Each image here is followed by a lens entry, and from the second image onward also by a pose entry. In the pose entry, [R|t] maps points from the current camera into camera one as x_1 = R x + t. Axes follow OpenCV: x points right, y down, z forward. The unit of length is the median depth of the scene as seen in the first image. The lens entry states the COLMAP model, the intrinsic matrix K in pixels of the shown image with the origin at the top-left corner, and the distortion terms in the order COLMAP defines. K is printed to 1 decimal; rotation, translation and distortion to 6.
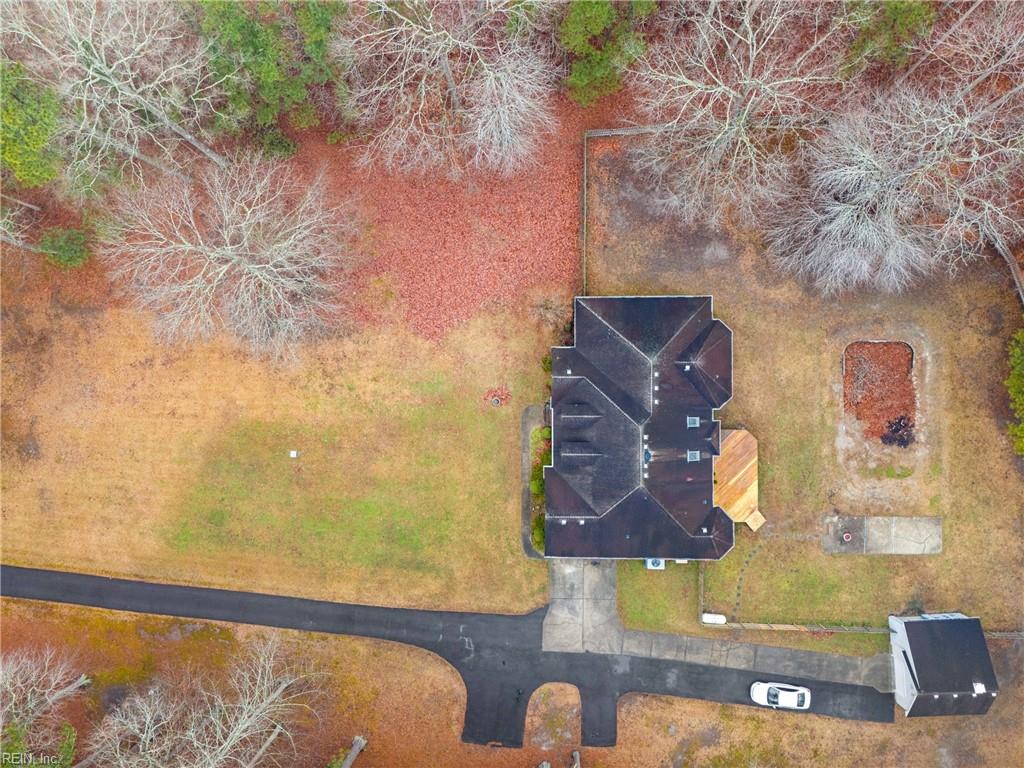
lens RADIAL K [[757.5, 0, 510.0], [0, 757.5, 383.2], [0, 0, 1]] dist [0.052659, -0.017857]
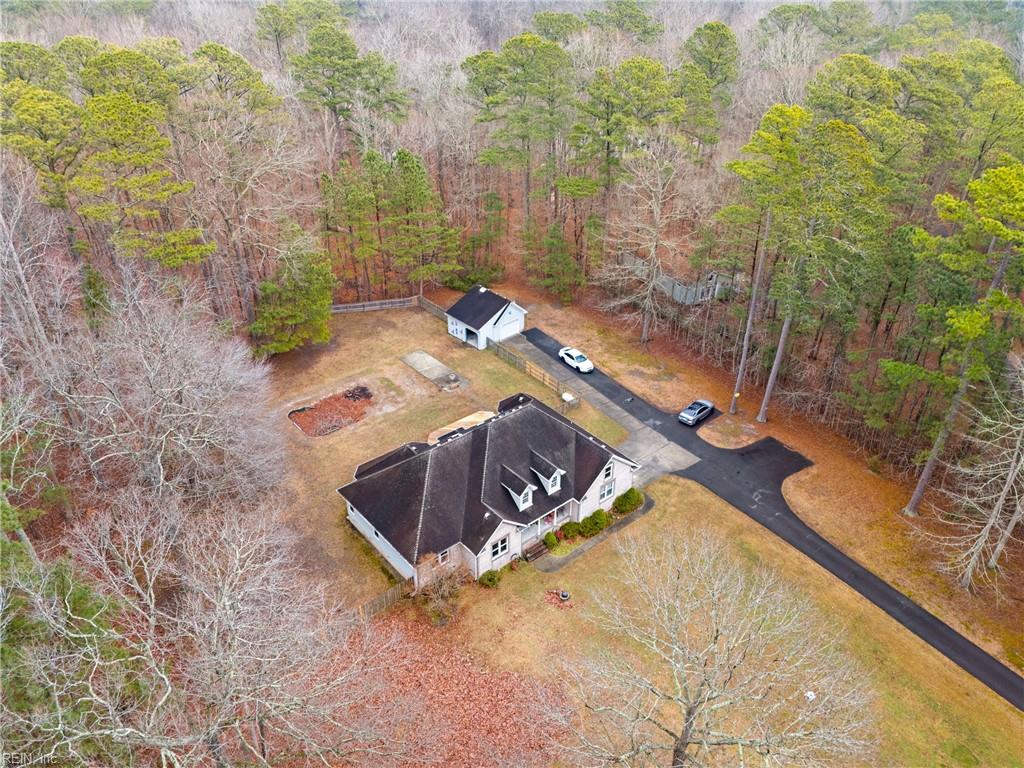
lens RADIAL K [[757.5, 0, 514.1], [0, 757.5, 384.3], [0, 0, 1]] dist [0.052659, -0.017857]
pose [[-0.646304, -0.387874, 0.657149, -0.457853], [0.763048, -0.320642, 0.561201, -0.428066], [-0.006966, 0.864142, 0.503199, 0.366200]]
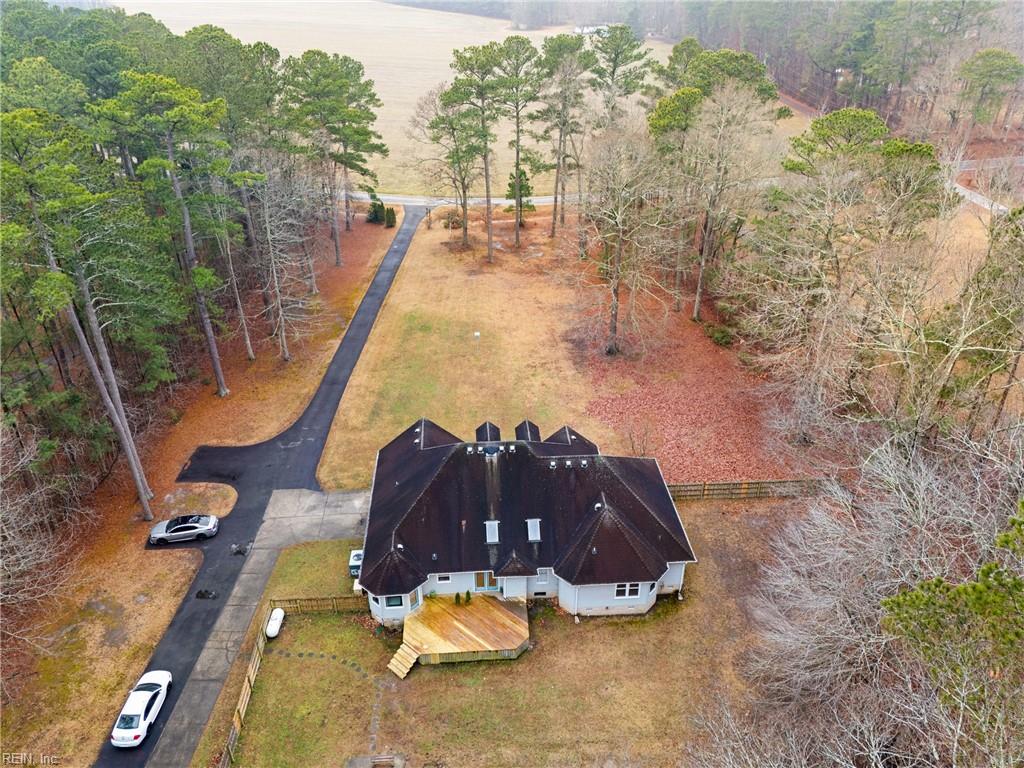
lens RADIAL K [[757.5, 0, 512.2], [0, 757.5, 393.5], [0, 0, 1]] dist [0.052659, -0.017857]
pose [[0.071654, 0.539331, -0.839040, 0.786442], [-0.996961, 0.064497, -0.043683, 0.093472], [0.030556, 0.839621, 0.542313, 0.406365]]
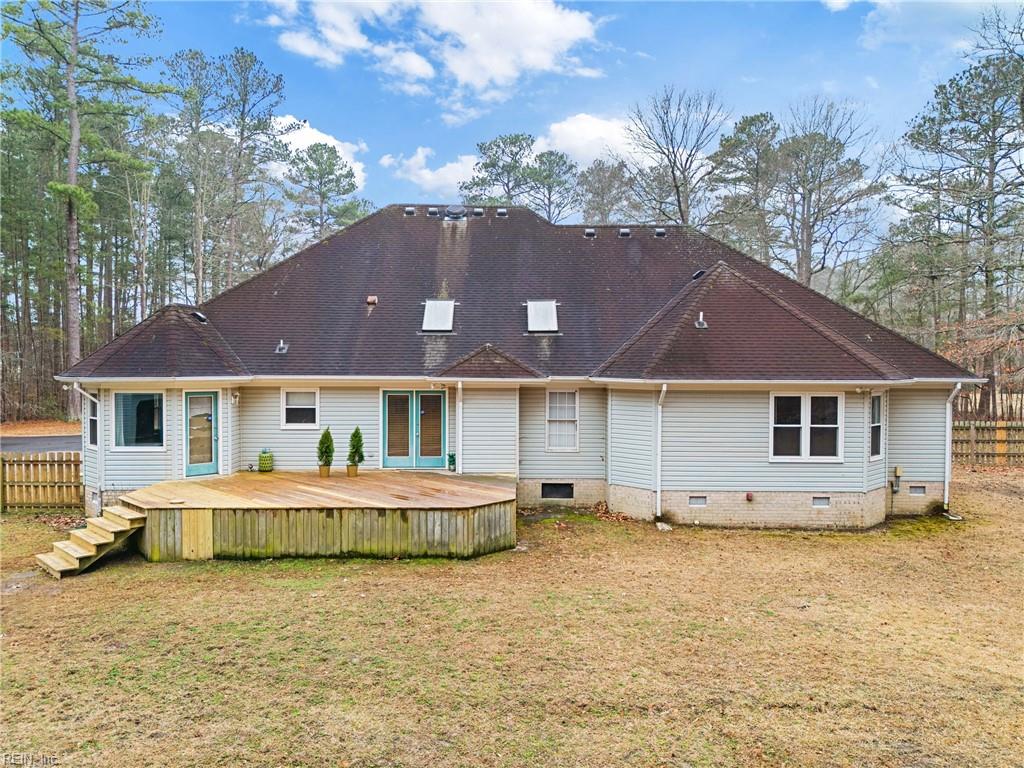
lens RADIAL K [[757.5, 0, 513.8], [0, 757.5, 382.5], [0, 0, 1]] dist [0.052659, -0.017857]
pose [[0.010201, 0.046111, -0.998884, 0.531970], [-0.999551, 0.028625, -0.008886, 0.062393], [0.028184, 0.998526, 0.046383, 0.945296]]
